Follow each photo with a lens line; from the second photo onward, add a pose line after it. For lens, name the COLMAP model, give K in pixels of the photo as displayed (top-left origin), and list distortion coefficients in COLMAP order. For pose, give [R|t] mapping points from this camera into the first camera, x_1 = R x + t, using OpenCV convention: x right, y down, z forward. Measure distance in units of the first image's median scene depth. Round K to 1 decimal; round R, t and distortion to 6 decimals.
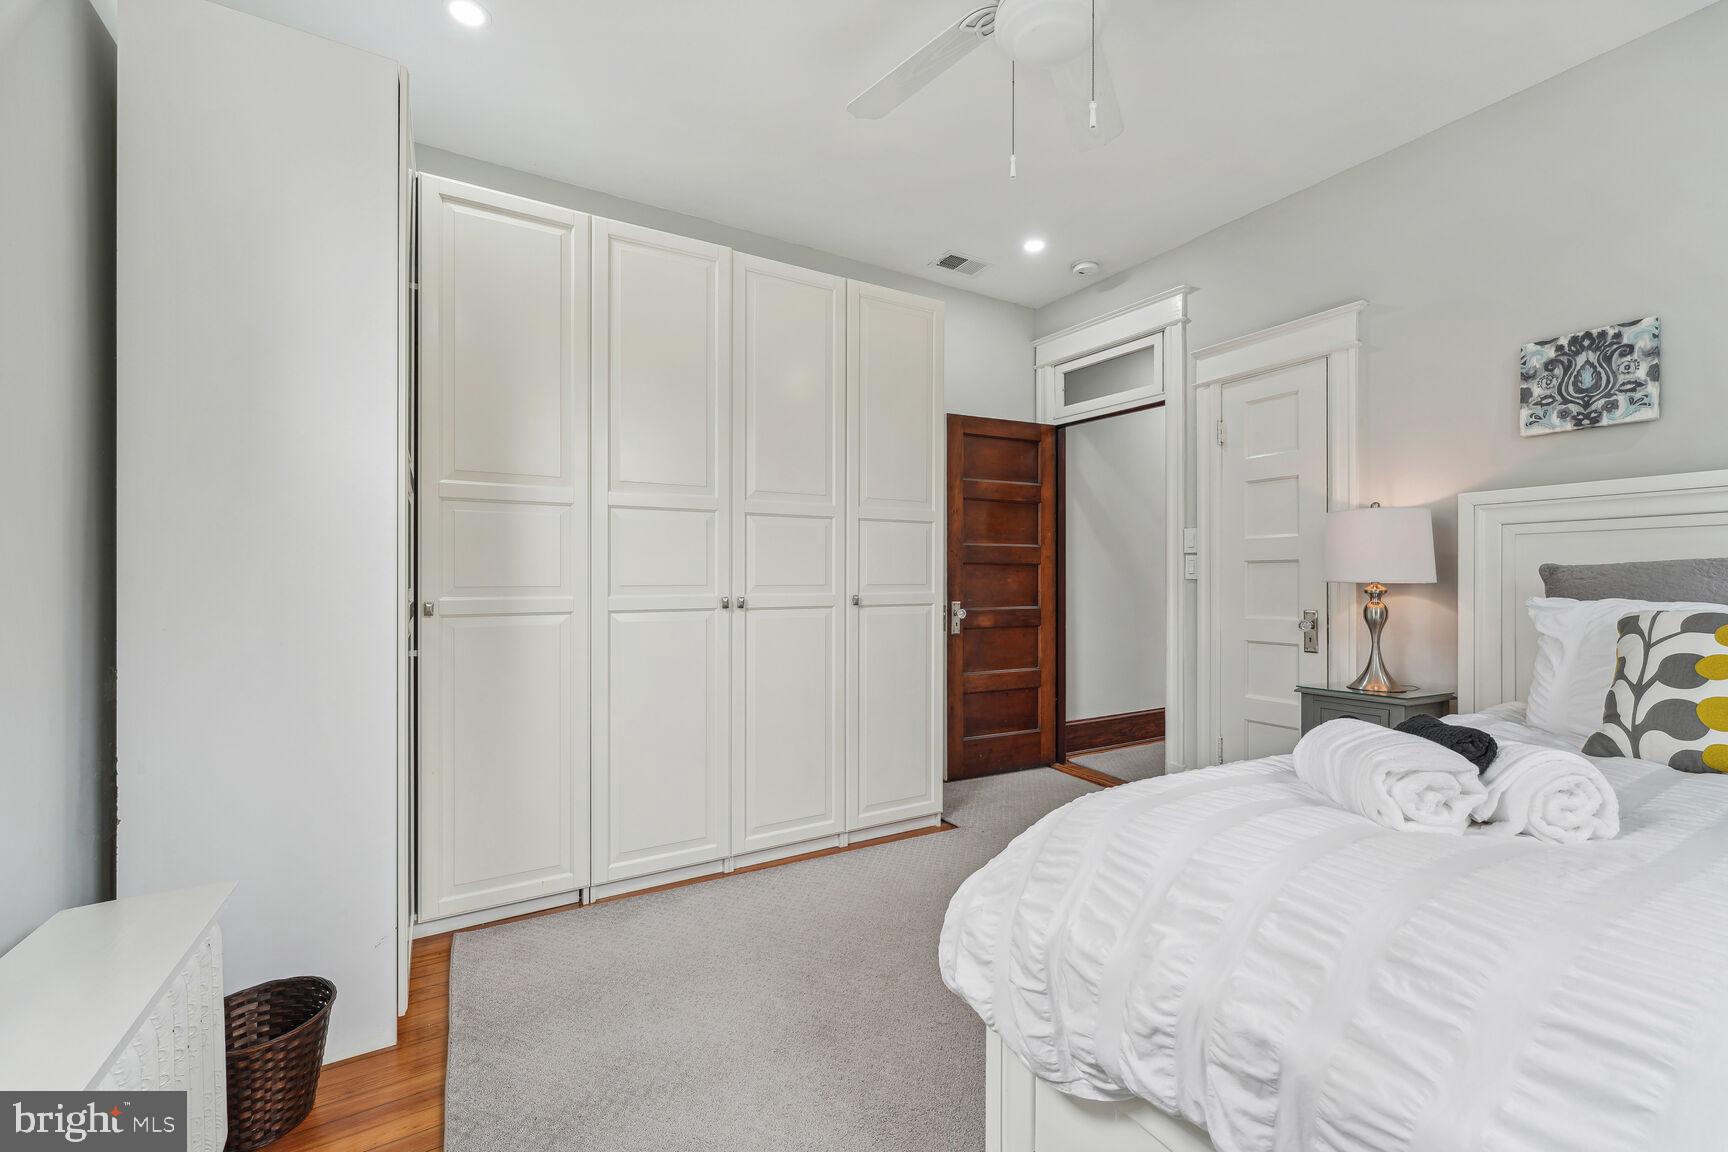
lens RADIAL K [[699.1, 0, 861.4], [0, 699.1, 574.8], [0, 0, 1]] dist [0.001034, 0.000249]
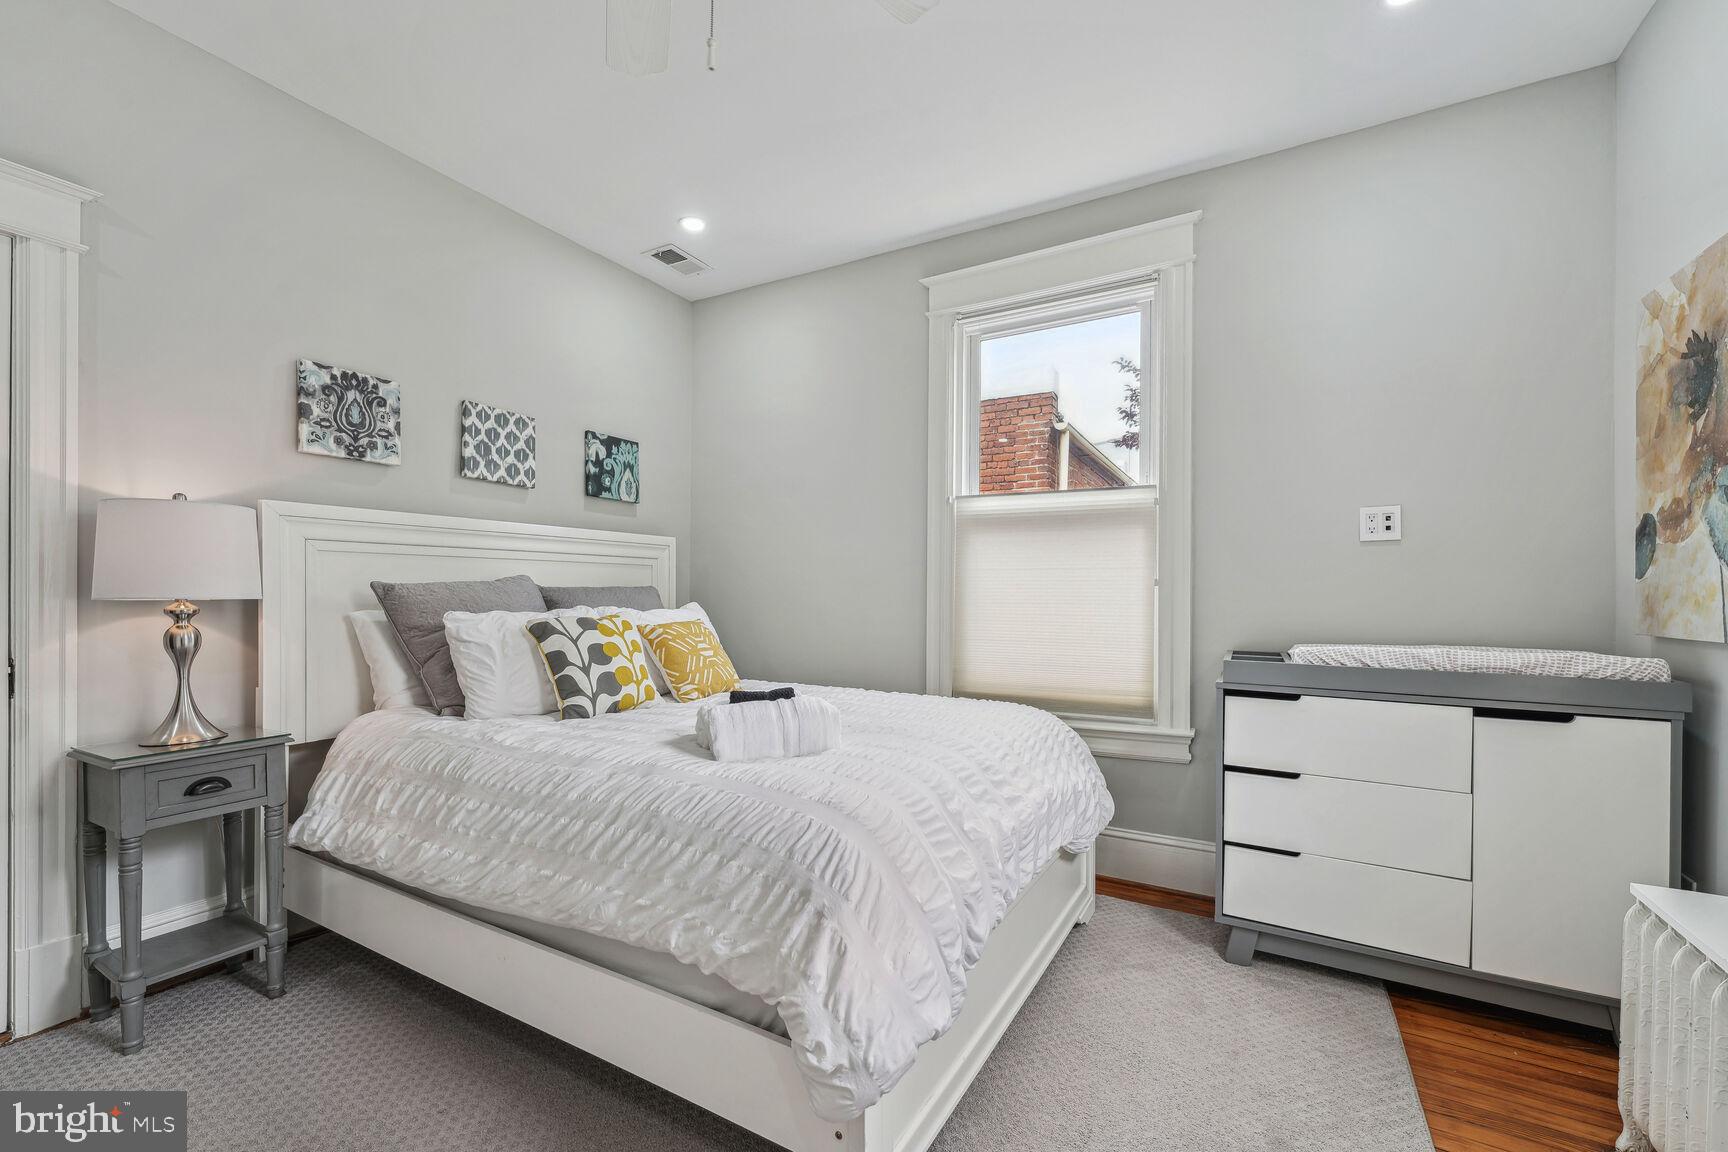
lens RADIAL K [[721.6, 0, 859.0], [0, 721.6, 599.2], [0, 0, 1]] dist [0.001189, 0.000252]
pose [[-0.505861, -0.007710, 0.862581, -0.357656], [-0.010844, 0.999938, 0.002579, 0.000972], [-0.862547, -0.008049, -0.505913, 0.880646]]
